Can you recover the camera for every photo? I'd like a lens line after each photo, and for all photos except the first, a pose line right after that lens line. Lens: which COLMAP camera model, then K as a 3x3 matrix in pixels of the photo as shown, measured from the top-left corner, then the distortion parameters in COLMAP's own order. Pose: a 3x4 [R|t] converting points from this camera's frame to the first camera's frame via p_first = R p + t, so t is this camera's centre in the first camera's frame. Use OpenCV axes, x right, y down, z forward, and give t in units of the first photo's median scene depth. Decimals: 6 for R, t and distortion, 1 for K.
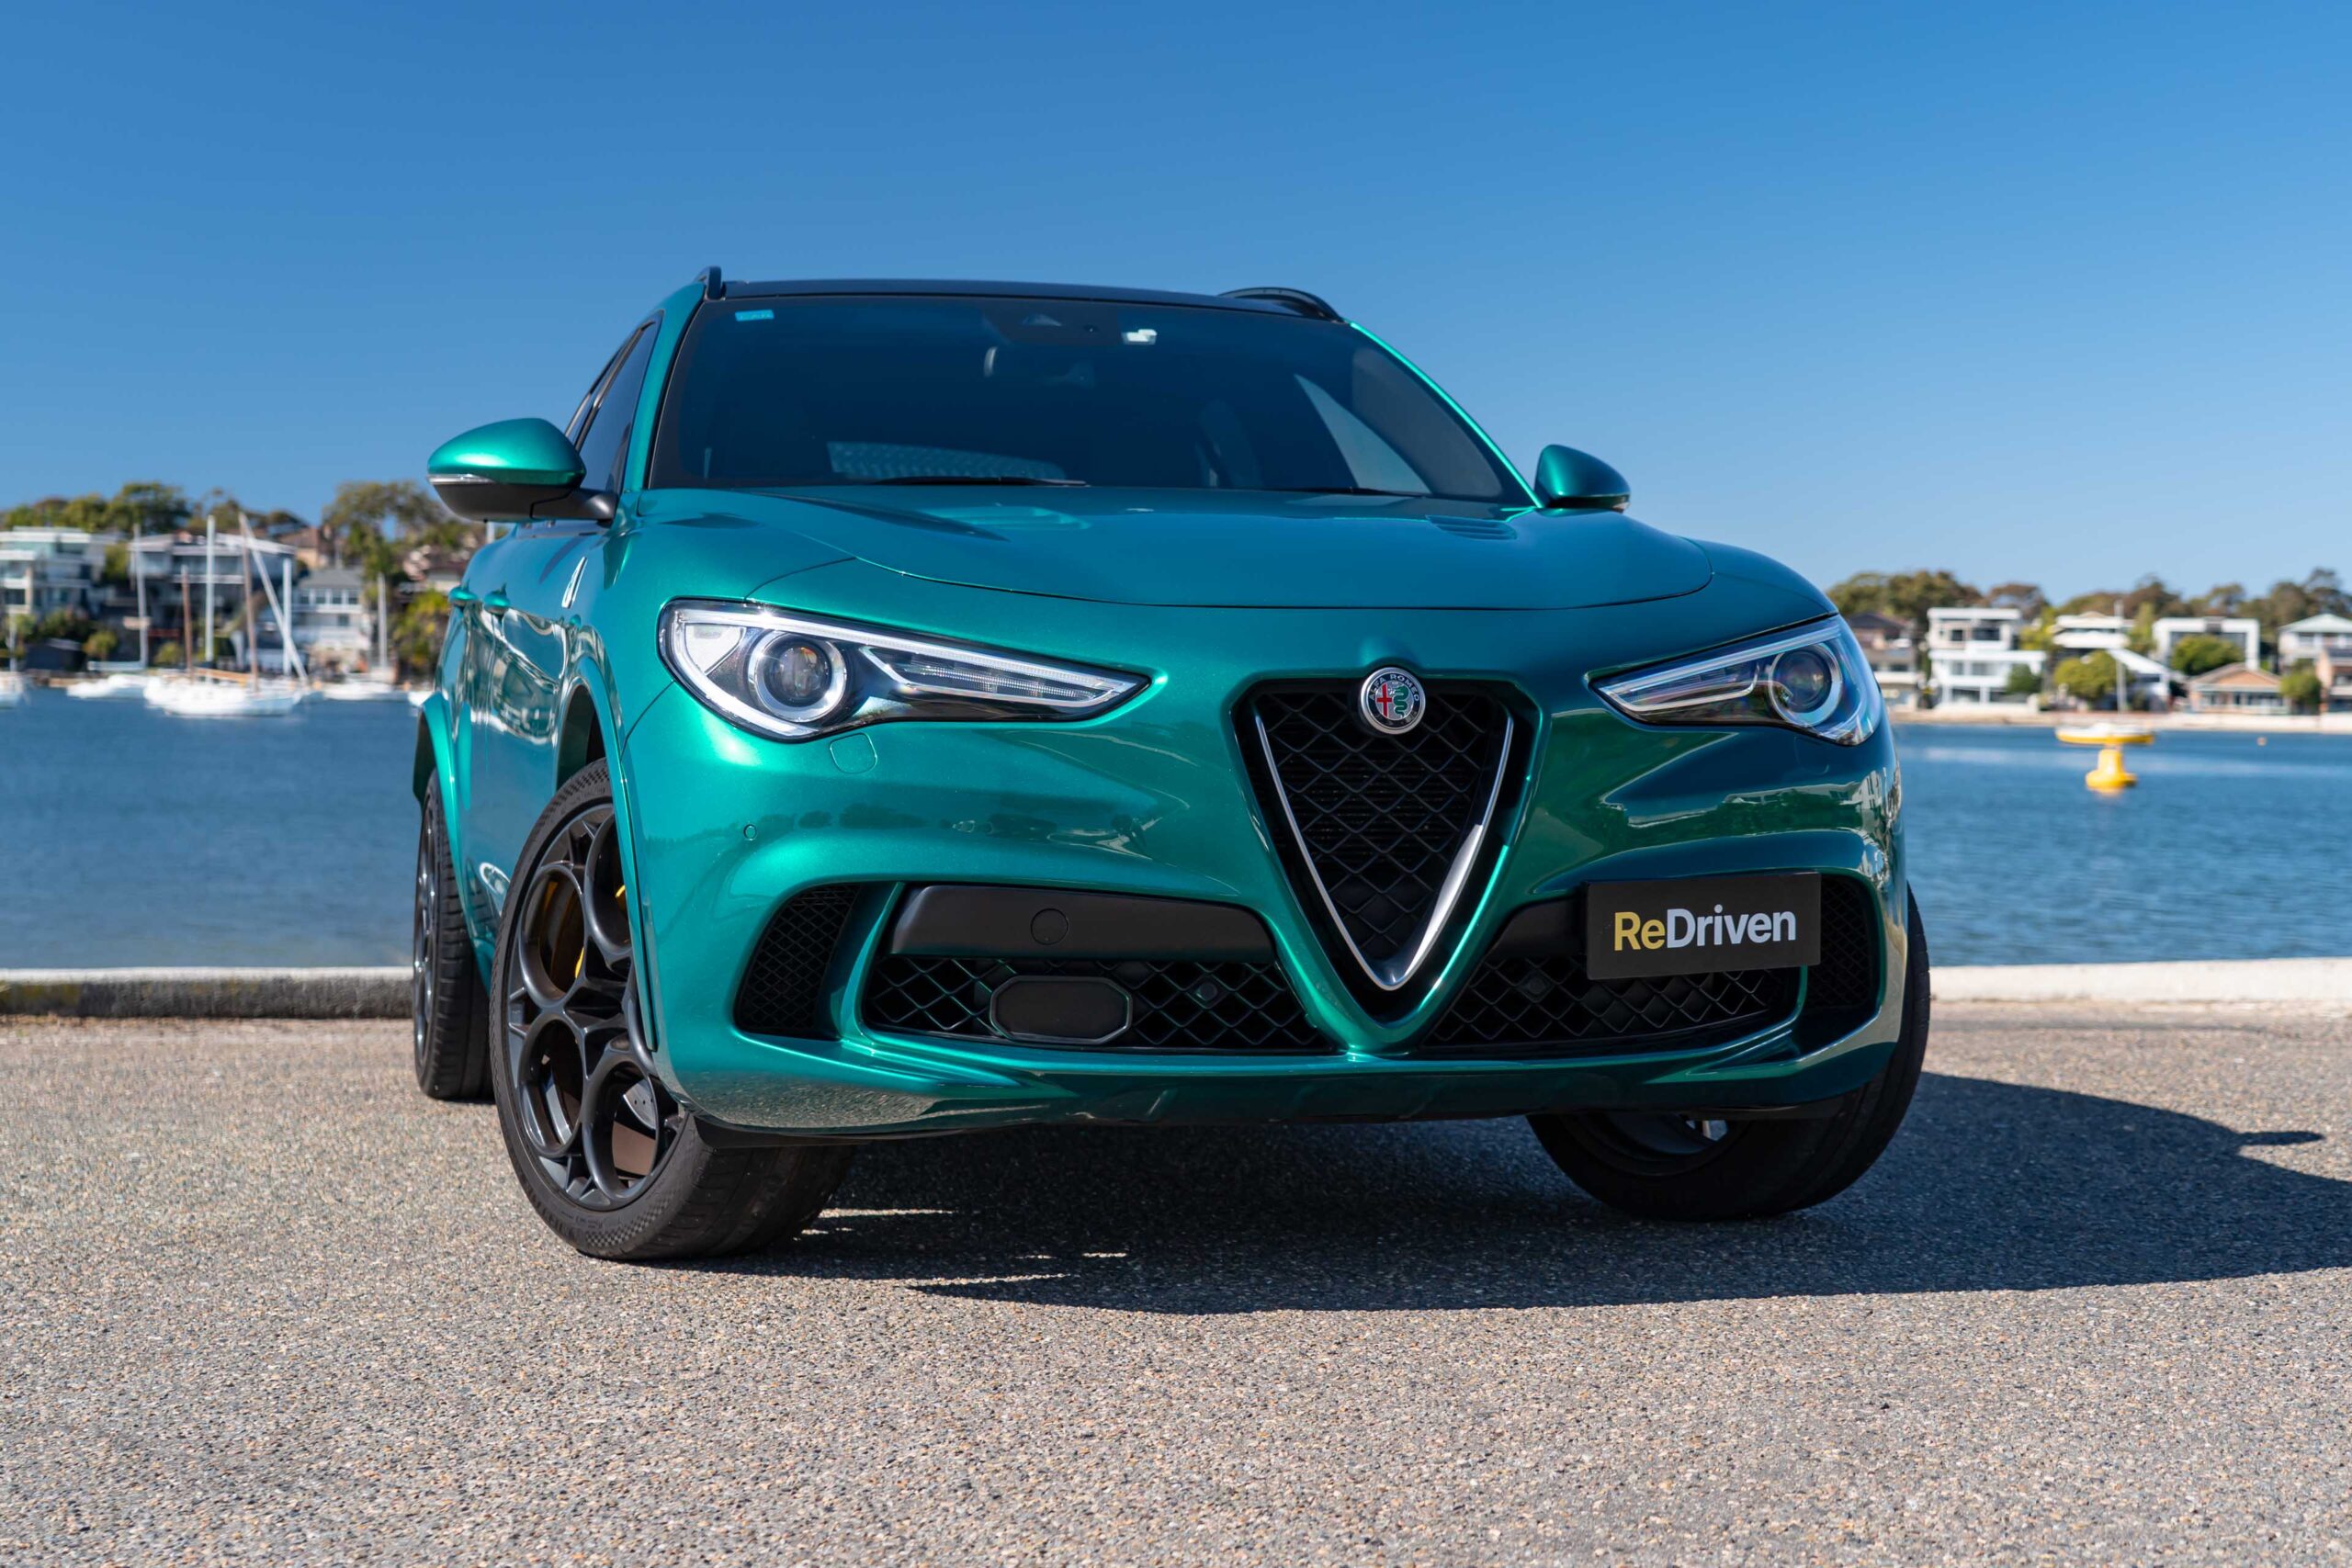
lens RADIAL K [[3673.7, 0, 1176.0], [0, 3673.7, 784.0], [0, 0, 1]] dist [0.052366, 0.022175]
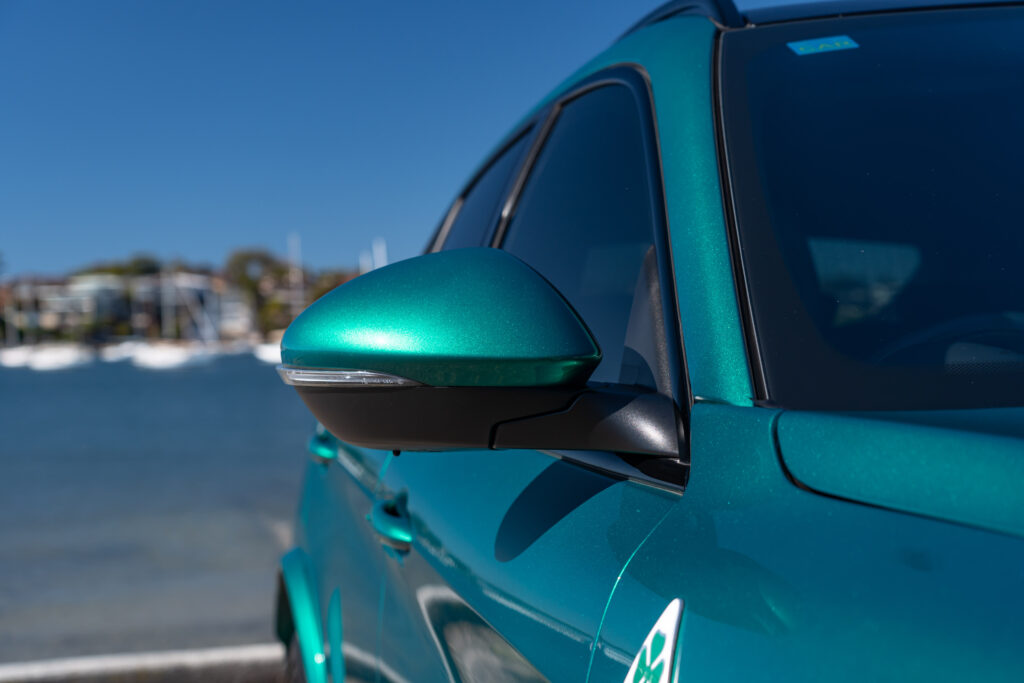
lens RADIAL K [[1746.1, 0, 512.0], [0, 1746.1, 341.5], [0, 0, 1]] dist [-0.679805, 0.008904]
pose [[0.997296, -0.046797, -0.056664, -0.197524], [0.046723, 0.998904, -0.002623, -0.107162], [0.056725, -0.000032, 0.998390, 0.962267]]
